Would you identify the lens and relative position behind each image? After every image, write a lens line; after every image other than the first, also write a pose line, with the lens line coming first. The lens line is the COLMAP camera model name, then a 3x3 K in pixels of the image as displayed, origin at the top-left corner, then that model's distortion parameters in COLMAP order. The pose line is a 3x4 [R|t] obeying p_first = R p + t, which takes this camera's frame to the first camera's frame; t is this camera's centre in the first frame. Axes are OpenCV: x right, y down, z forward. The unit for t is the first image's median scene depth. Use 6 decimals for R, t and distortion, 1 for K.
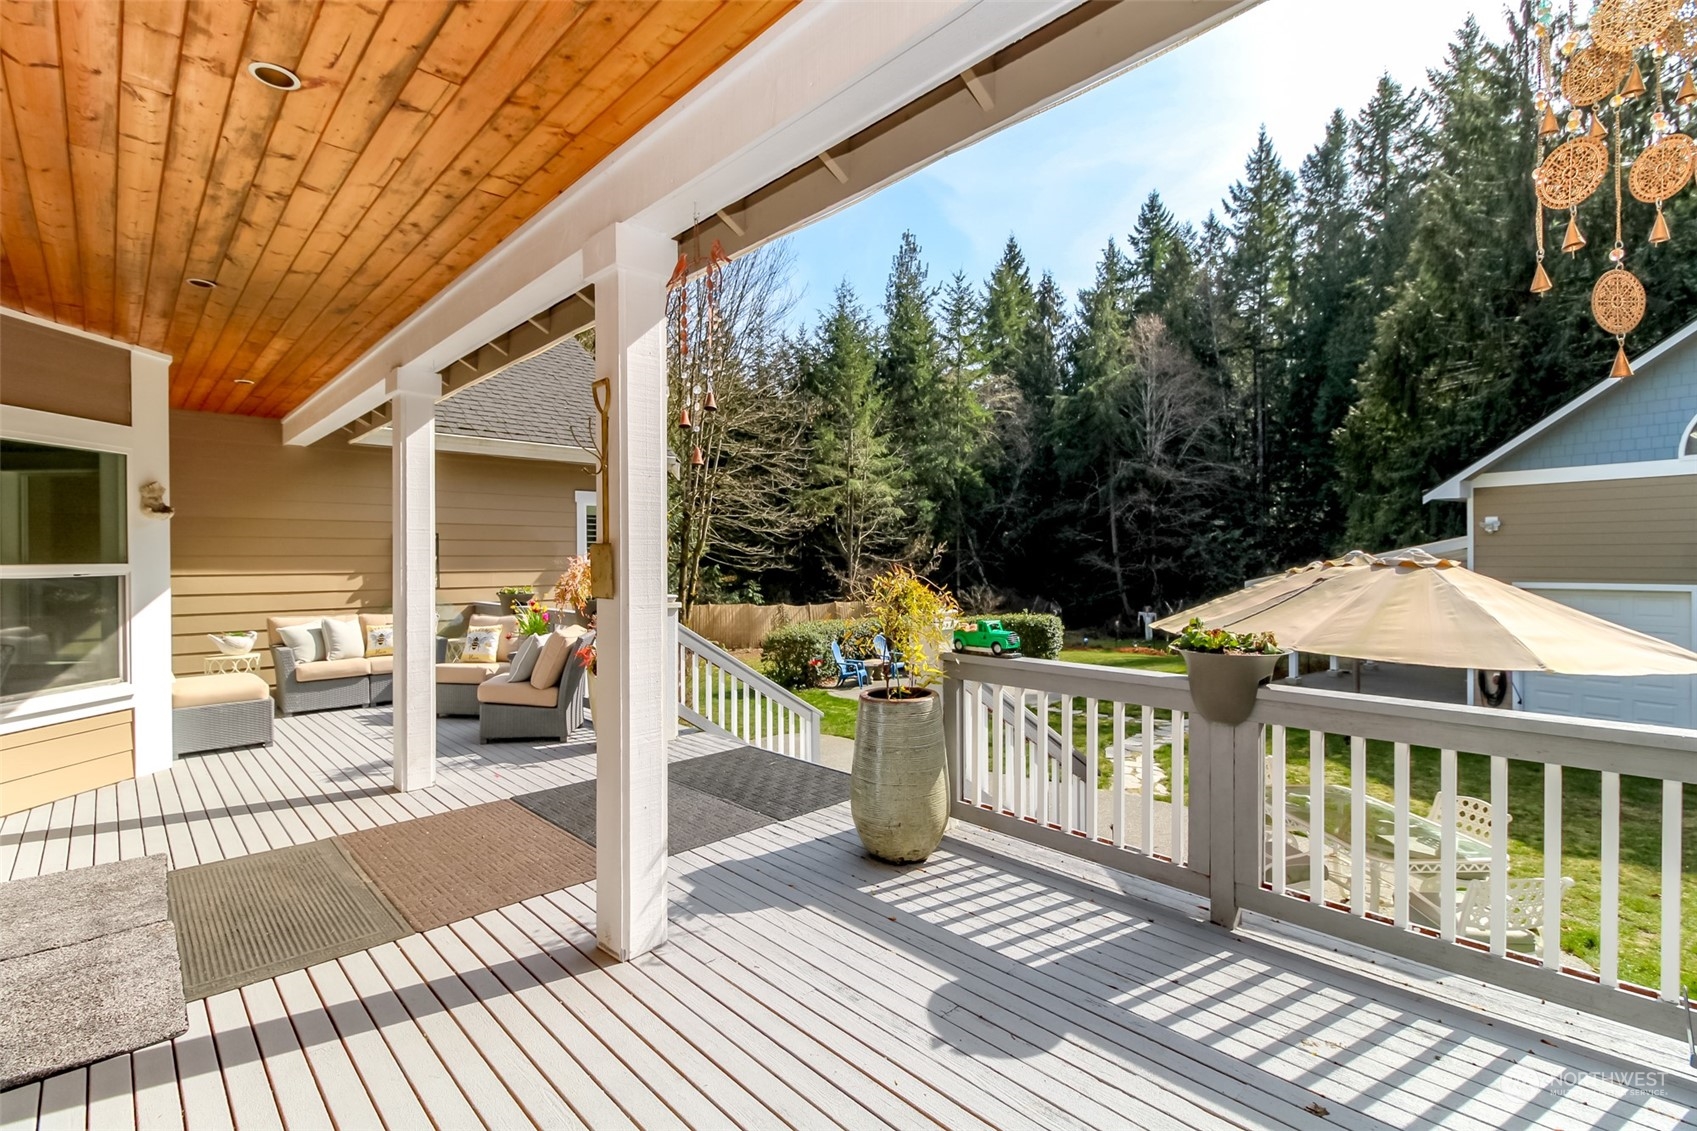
lens RADIAL K [[775.0, 0, 848.0], [0, 775.0, 566.1], [0, 0, 1]] dist [0.026423, -0.000806]
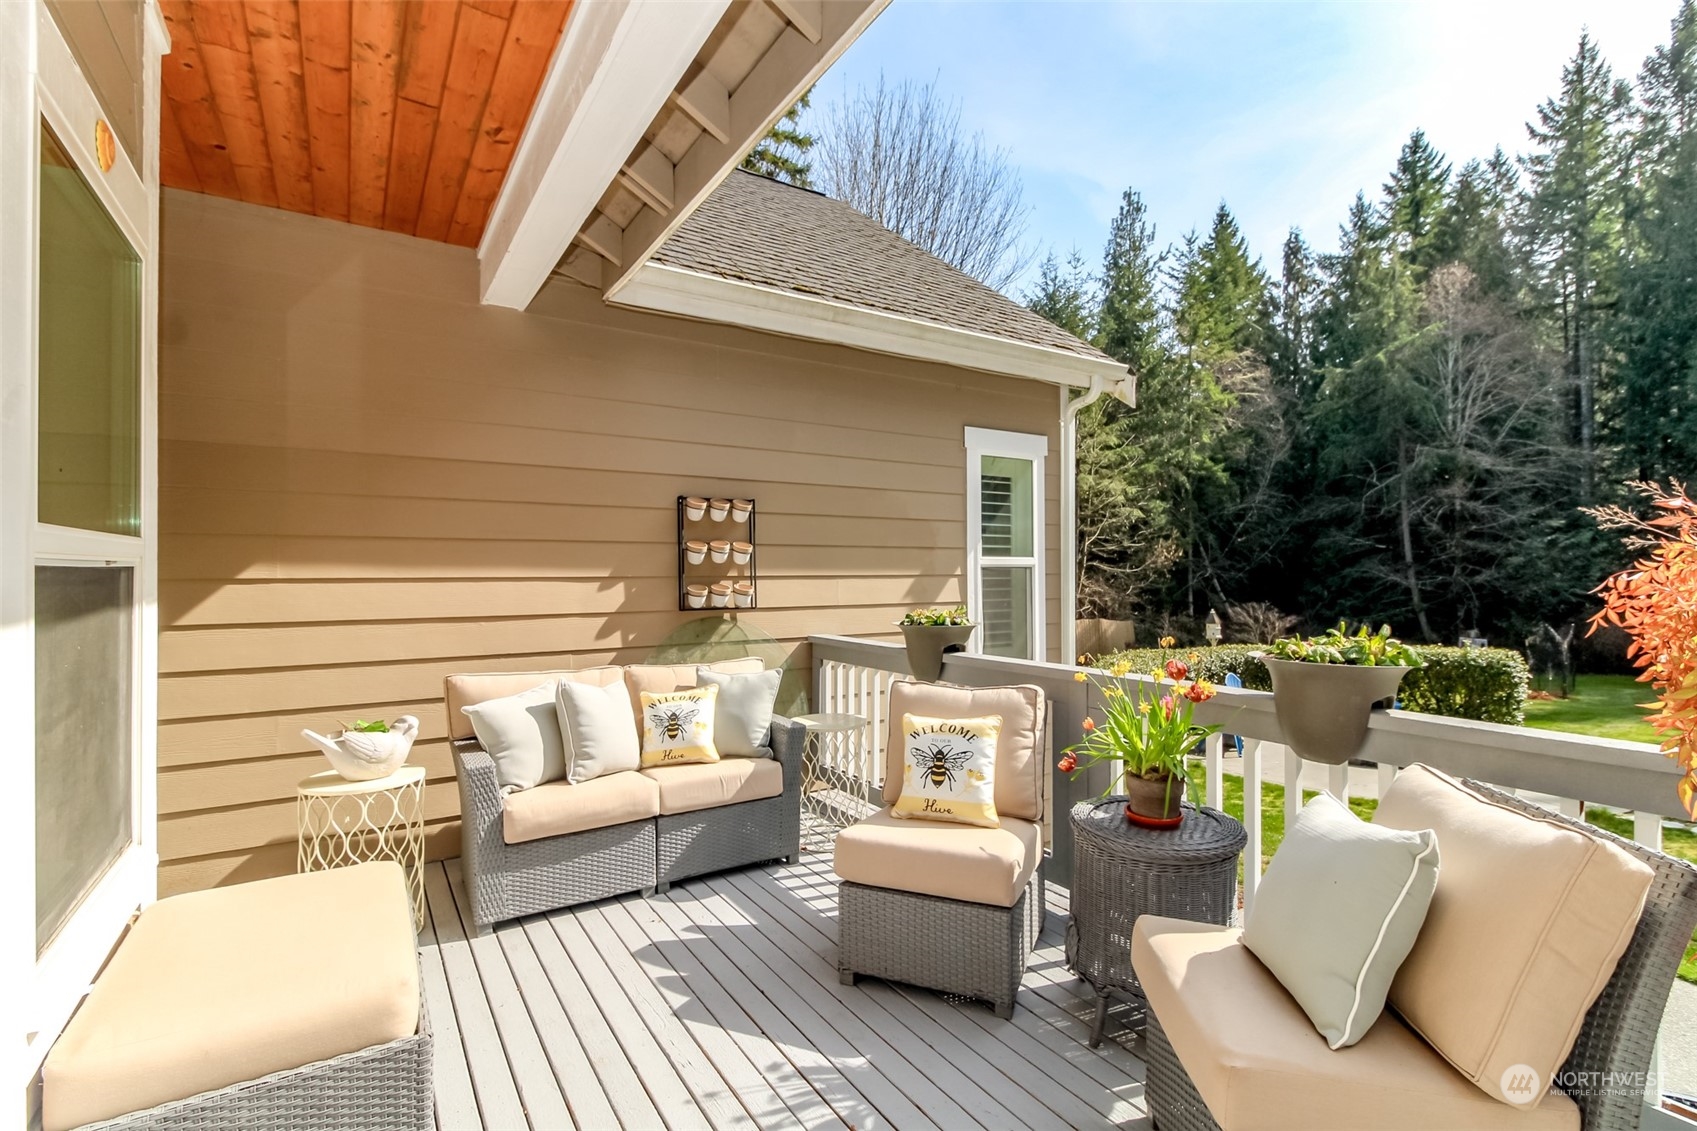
lens RADIAL K [[775.0, 0, 849.6], [0, 775.0, 567.1], [0, 0, 1]] dist [0.026423, -0.000806]
pose [[0.983287, 0.000567, -0.182062, -0.071770], [-0.003258, 0.999890, -0.014481, 0.001716], [0.182033, 0.014832, 0.983180, 0.100378]]
